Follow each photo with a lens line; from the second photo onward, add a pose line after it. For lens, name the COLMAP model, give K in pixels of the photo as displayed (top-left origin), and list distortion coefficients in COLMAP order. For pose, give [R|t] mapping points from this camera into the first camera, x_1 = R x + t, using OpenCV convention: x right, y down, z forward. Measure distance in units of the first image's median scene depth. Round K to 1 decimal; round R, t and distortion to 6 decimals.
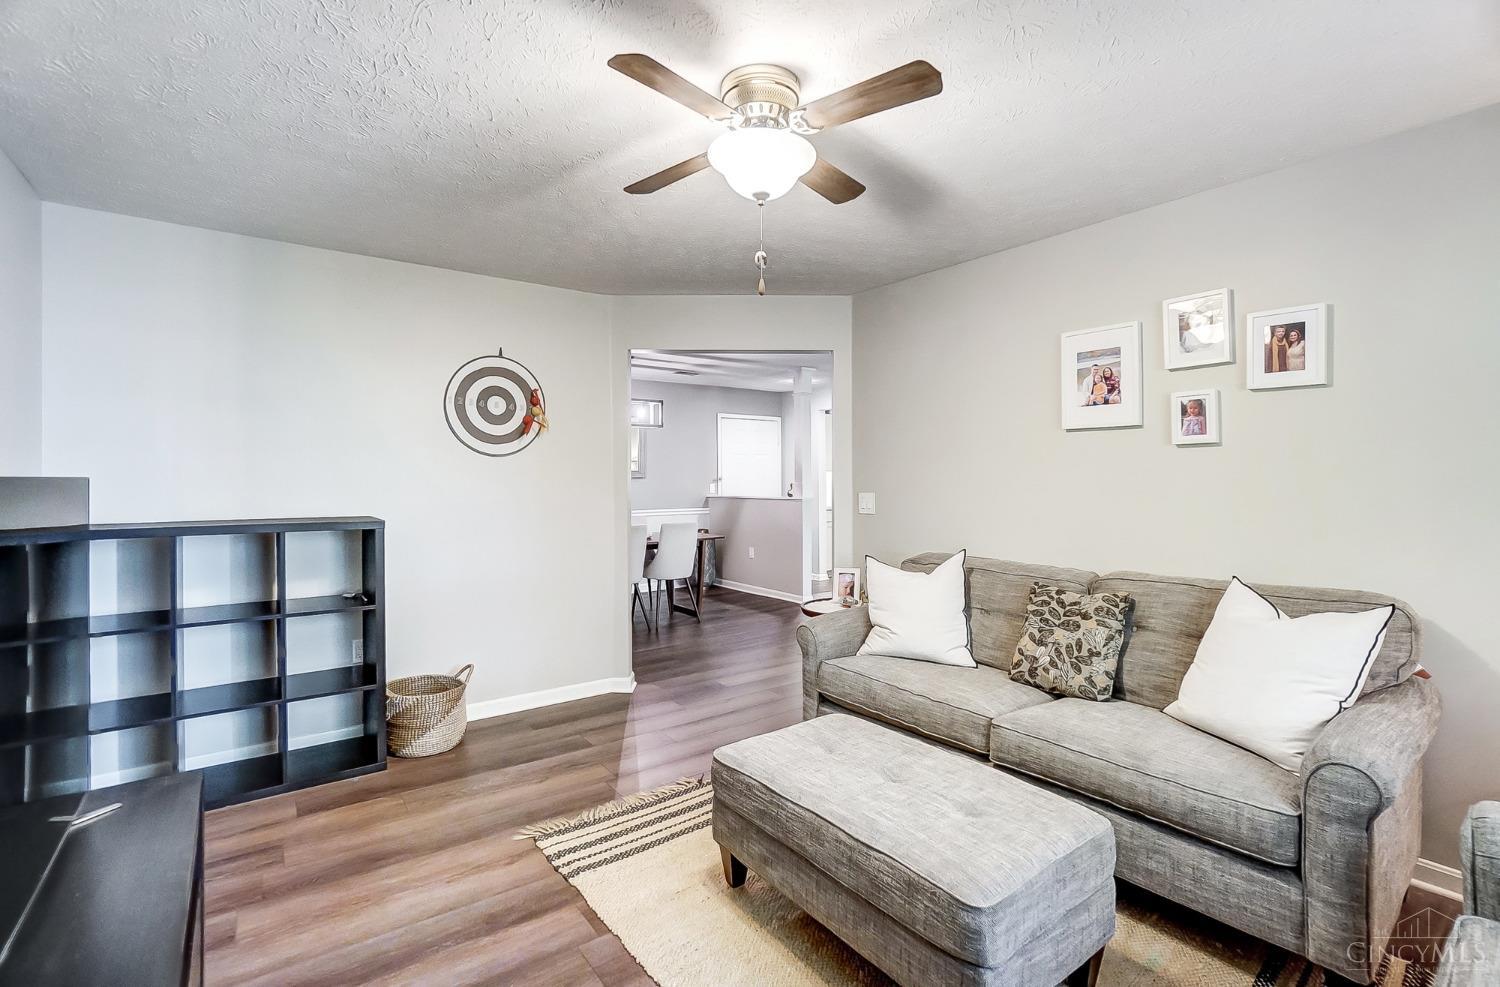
lens RADIAL K [[686.6, 0, 745.7], [0, 686.6, 500.4], [0, 0, 1]] dist [-0.079666, 0.031669]
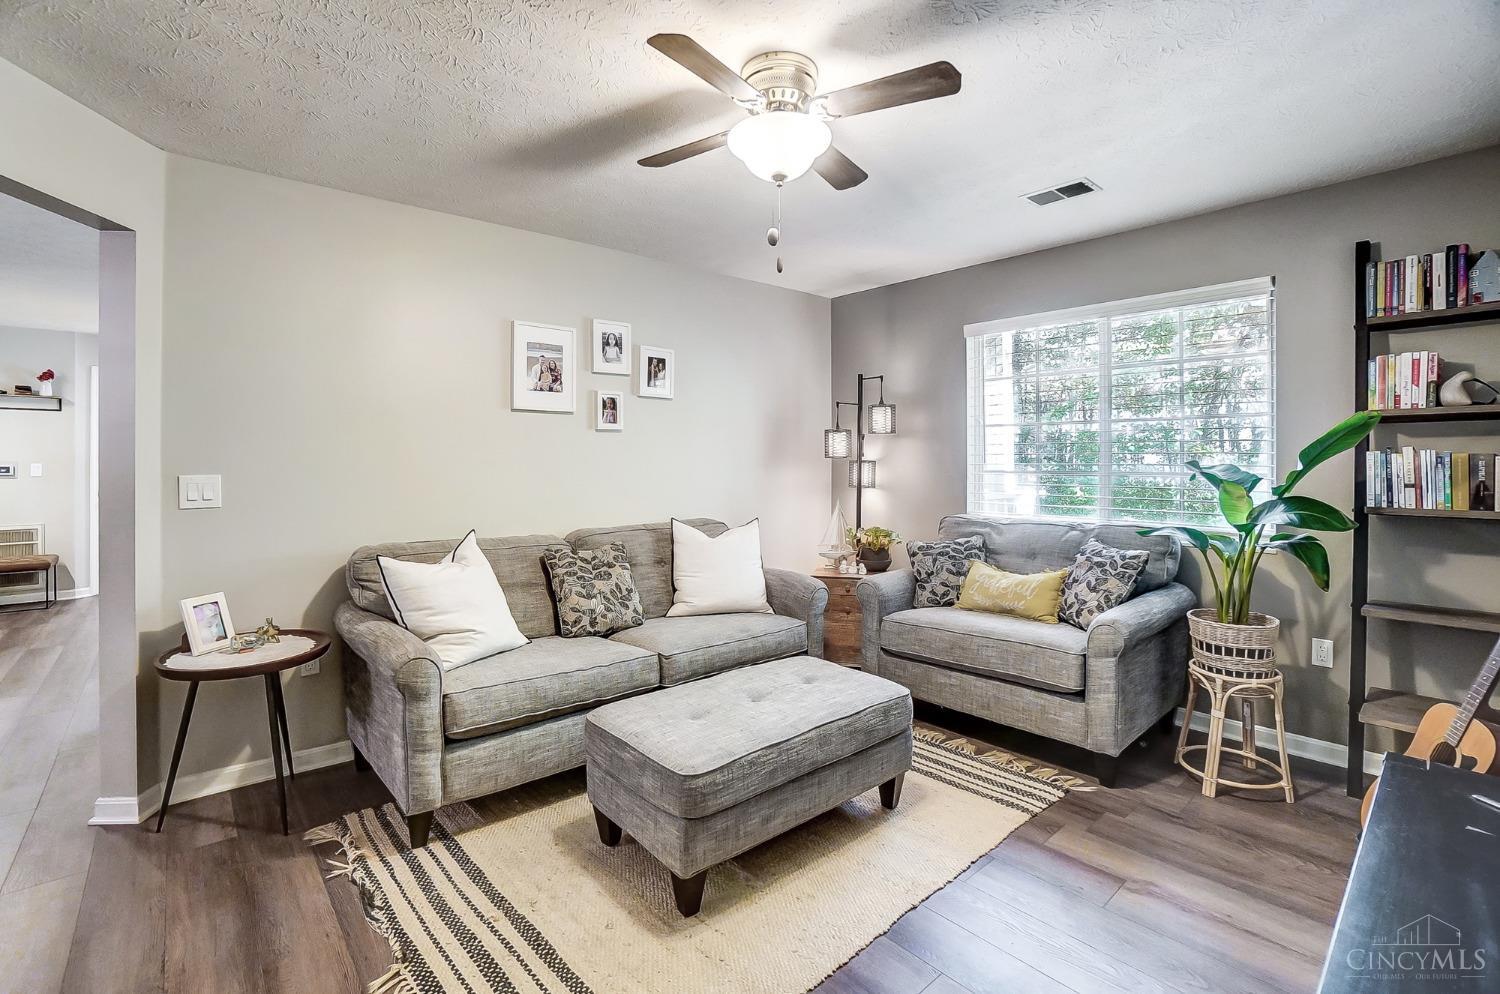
lens RADIAL K [[688.5, 0, 743.5], [0, 688.5, 479.7], [0, 0, 1]] dist [0.000660, 0.000227]
pose [[-0.085911, -0.026169, 0.995959, -0.764113], [0.034476, 0.998978, 0.029222, -0.013692], [-0.995706, 0.036847, -0.084921, 0.844693]]
